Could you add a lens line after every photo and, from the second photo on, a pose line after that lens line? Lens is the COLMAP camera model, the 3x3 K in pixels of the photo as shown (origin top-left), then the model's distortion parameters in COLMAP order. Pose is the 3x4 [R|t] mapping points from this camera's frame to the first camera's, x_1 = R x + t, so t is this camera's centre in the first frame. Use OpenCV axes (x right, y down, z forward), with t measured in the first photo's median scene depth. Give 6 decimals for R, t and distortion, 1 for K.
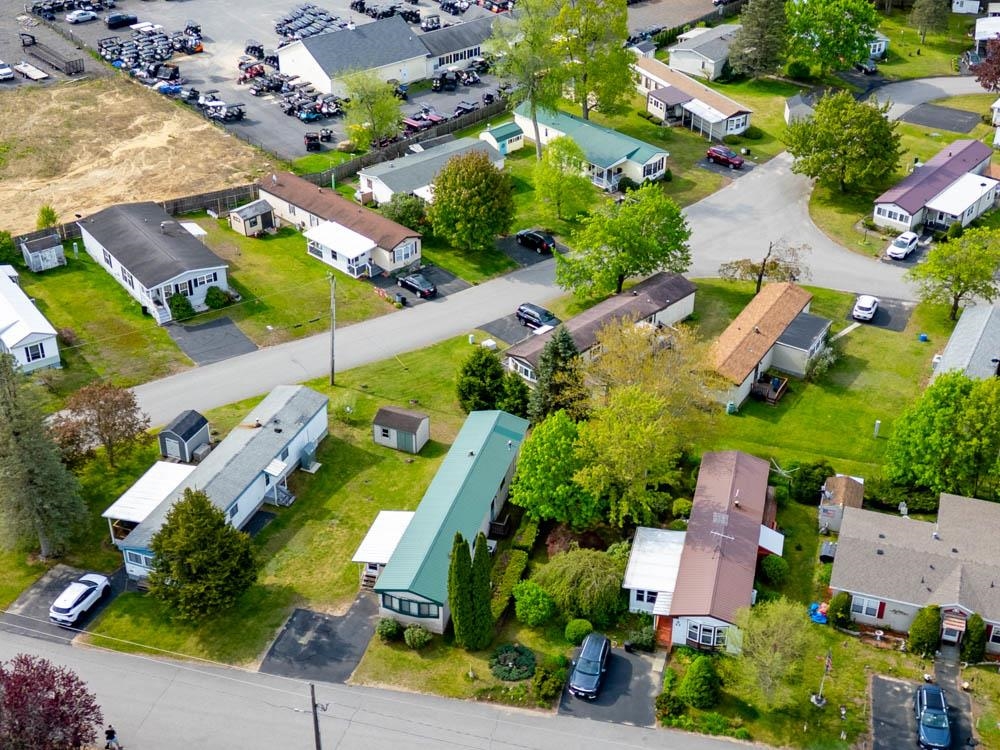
lens RADIAL K [[1408.2, 0, 506.8], [0, 1408.2, 375.7], [0, 0, 1]] dist [0.127666, 0.000000]
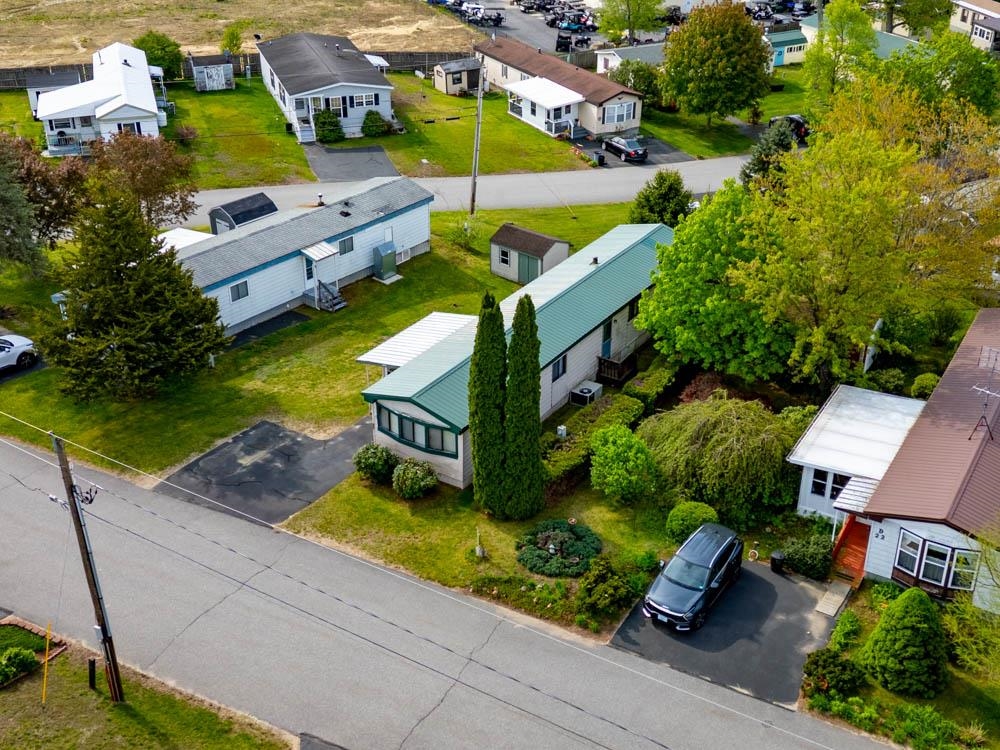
lens RADIAL K [[1191.4, 0, 503.8], [0, 1191.4, 370.9], [0, 0, 1]] dist [0.102302, 0.000000]
pose [[0.956469, 0.139002, -0.256603, 0.088552], [-0.157495, 0.986103, -0.052880, 0.151769], [0.245687, 0.090992, 0.965069, 0.499490]]
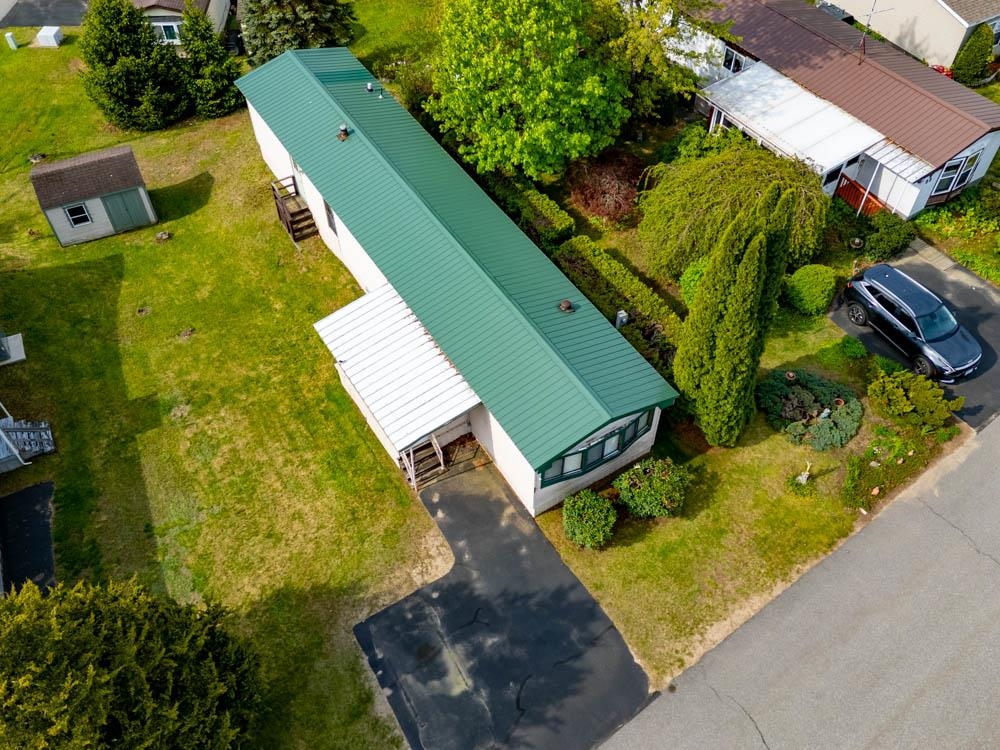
lens RADIAL K [[849.1, 0, 507.4], [0, 849.1, 375.2], [0, 0, 1]] dist [0.057328, -0.015853]
pose [[0.664782, -0.581925, 0.468431, -0.188261], [0.404360, 0.807554, 0.429359, 0.020080], [-0.628138, -0.096016, 0.772155, 0.782845]]
